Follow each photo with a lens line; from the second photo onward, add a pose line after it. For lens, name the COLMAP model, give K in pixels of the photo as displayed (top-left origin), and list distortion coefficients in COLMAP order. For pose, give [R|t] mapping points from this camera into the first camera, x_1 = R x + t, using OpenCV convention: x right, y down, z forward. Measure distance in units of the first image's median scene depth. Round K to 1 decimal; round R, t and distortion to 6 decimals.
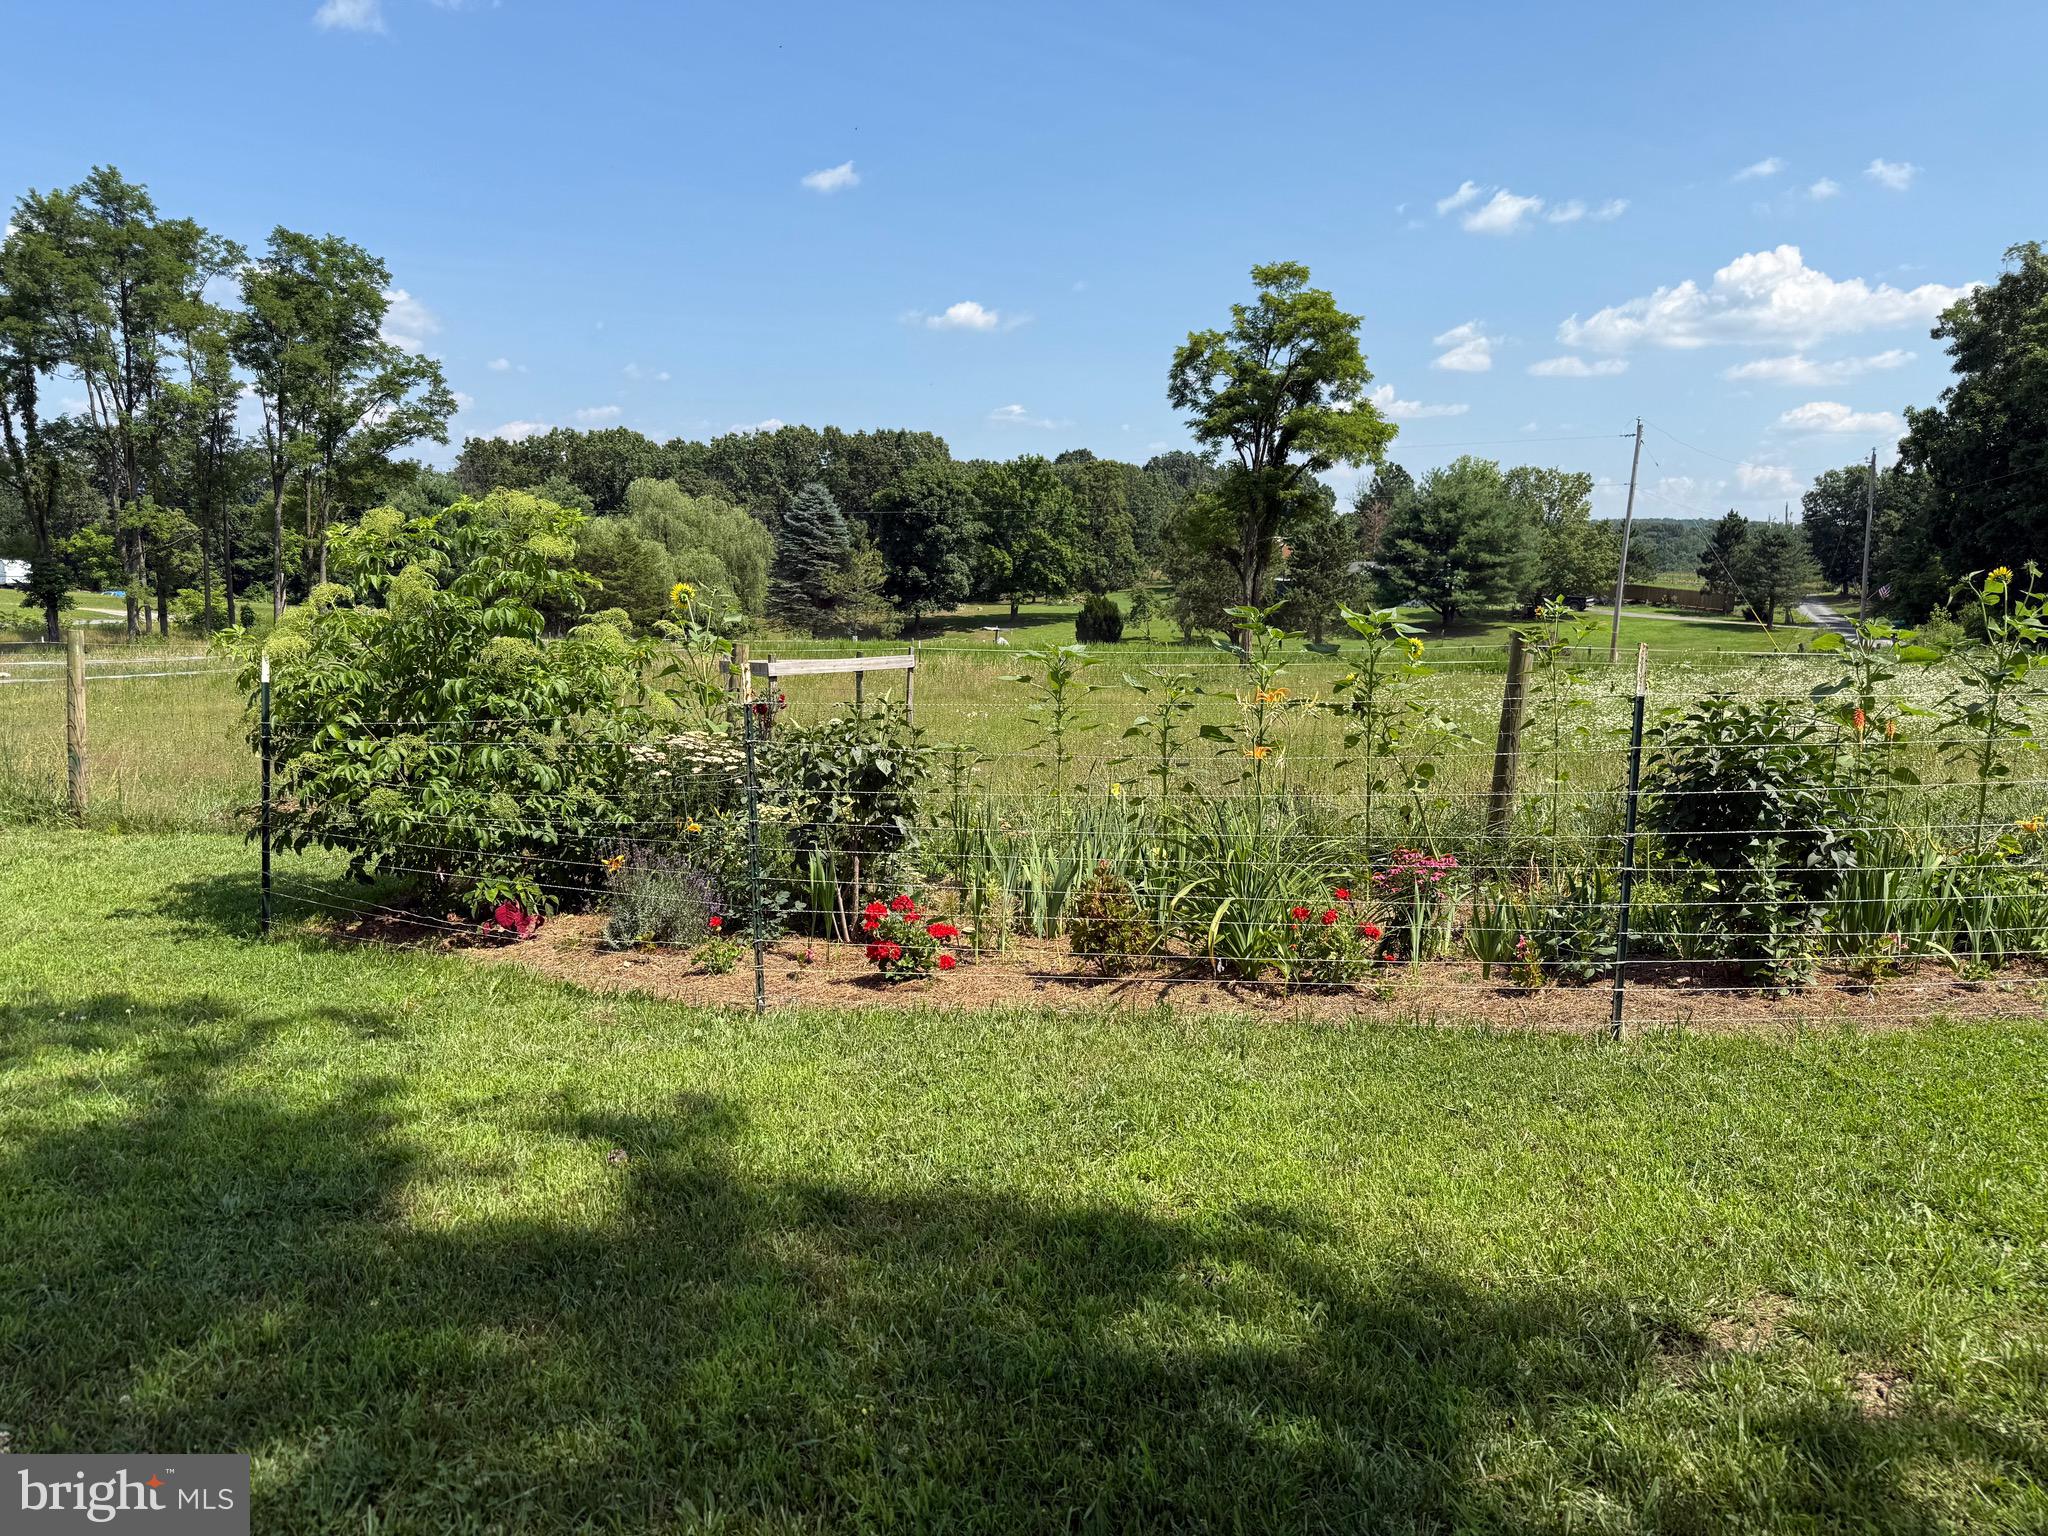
lens RADIAL K [[1440.1, 0, 1018.1], [0, 1440.1, 770.9], [0, 0, 1]] dist [0.040780, -0.058954]
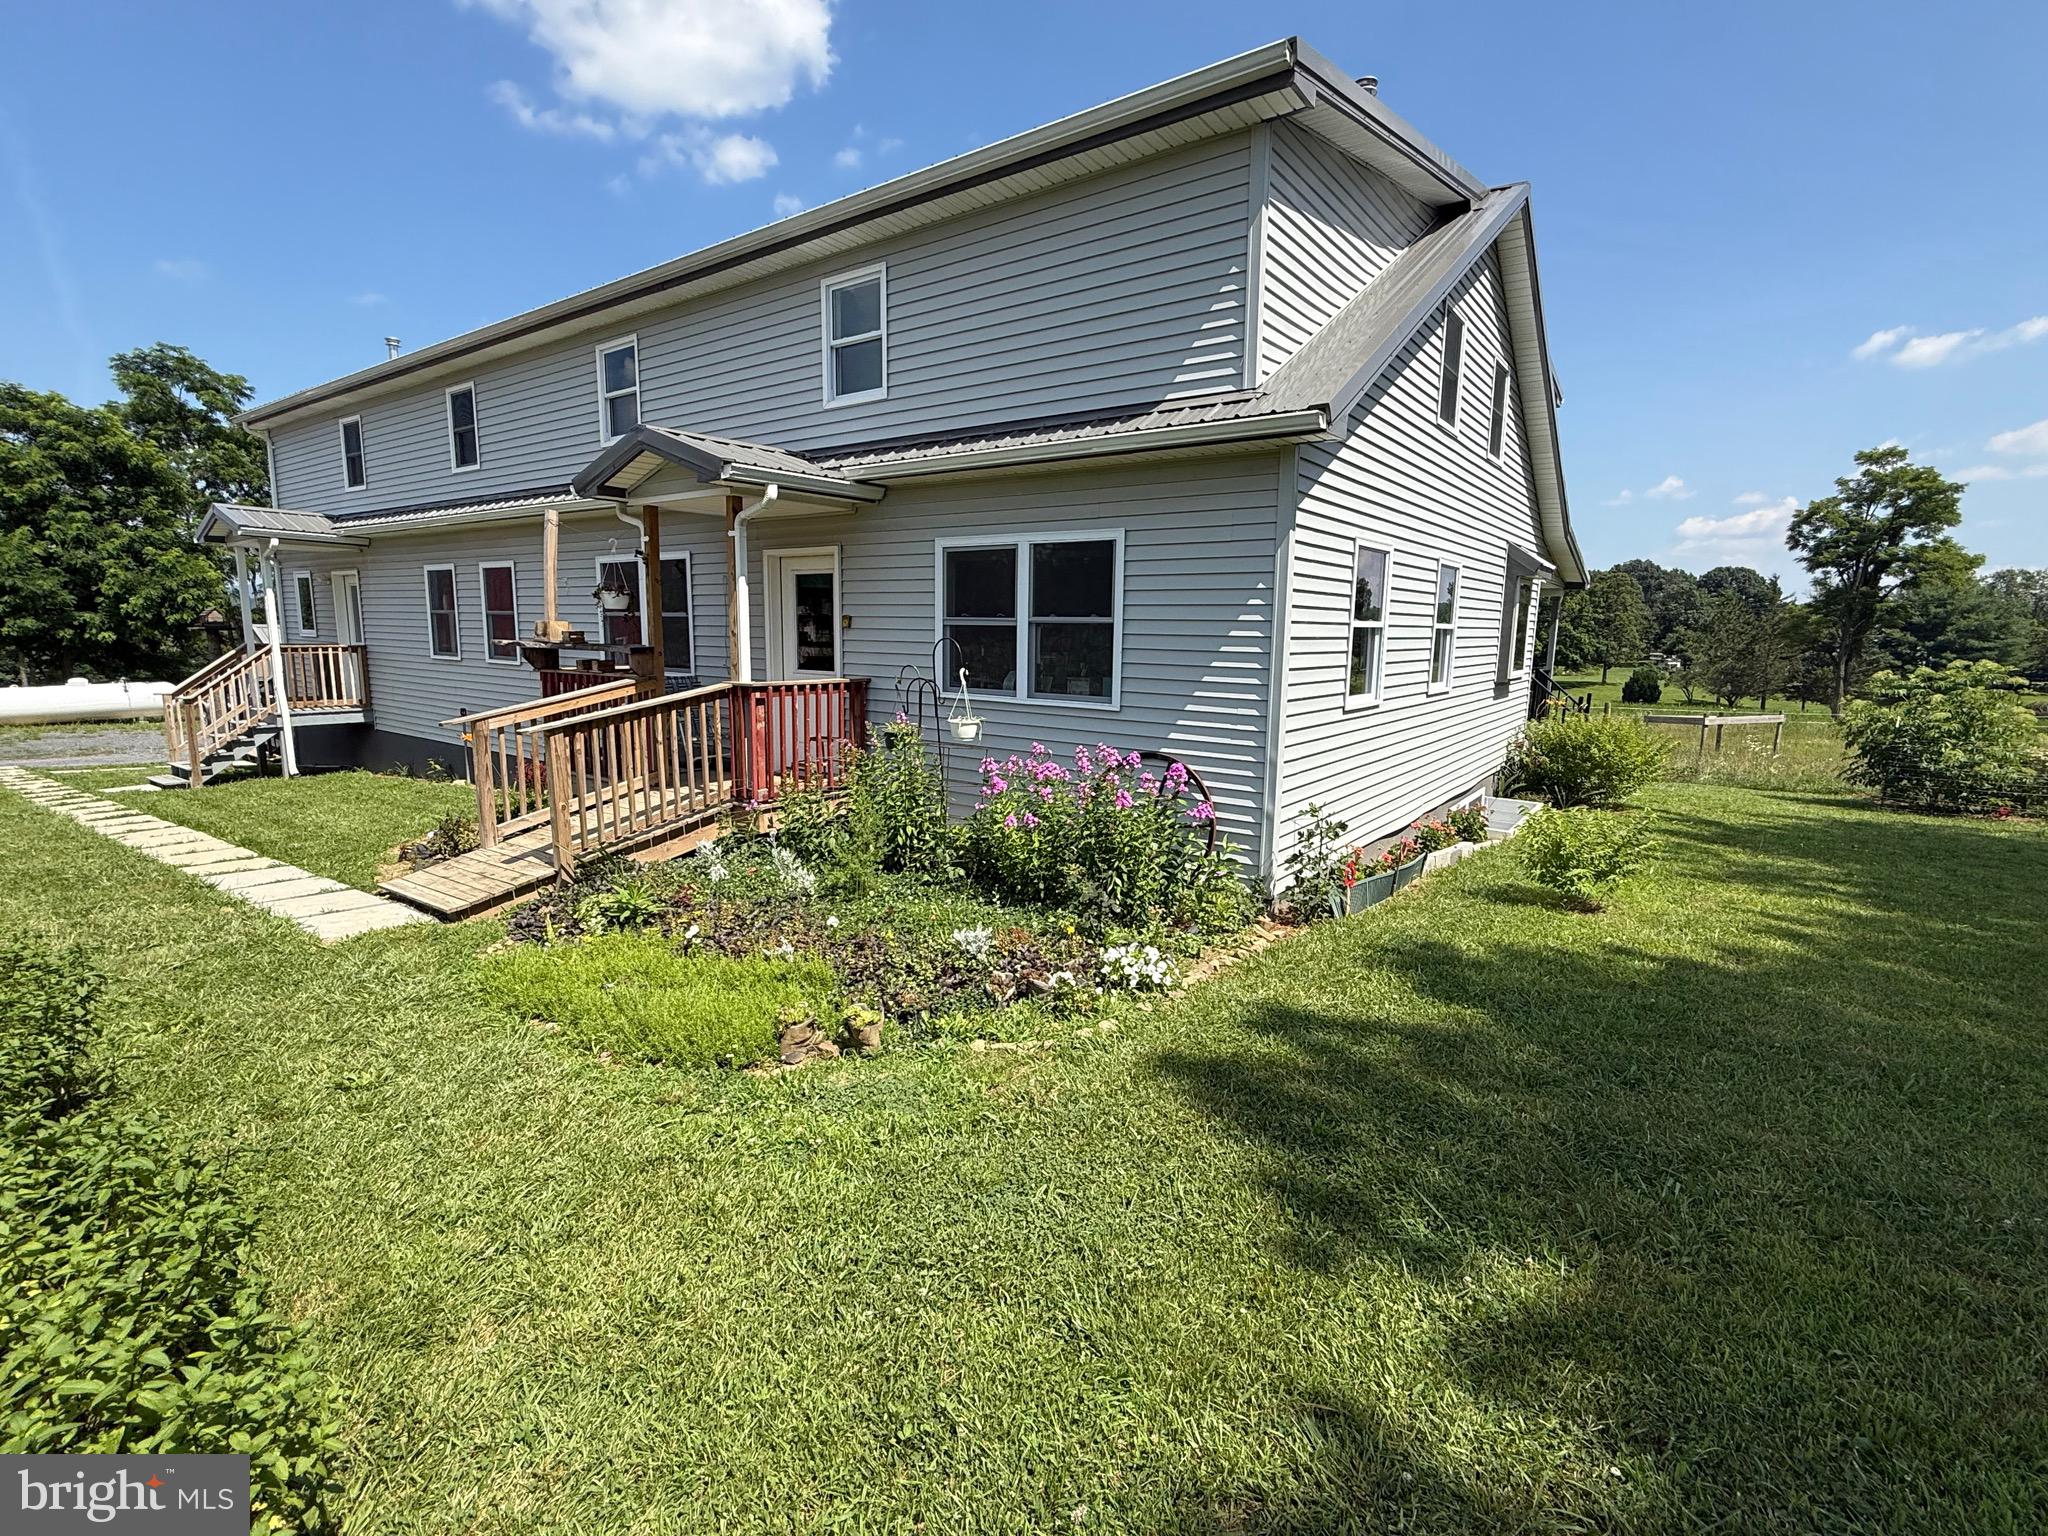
lens RADIAL K [[962.0, 0, 1021.3], [0, 962.0, 769.5], [0, 0, 1]] dist [-0.001828, -0.003042]
pose [[0.910724, 0.047854, -0.410233, -0.093784], [-0.052750, 0.998608, -0.000617, 0.007719], [0.409632, 0.022202, 0.911980, -0.105261]]
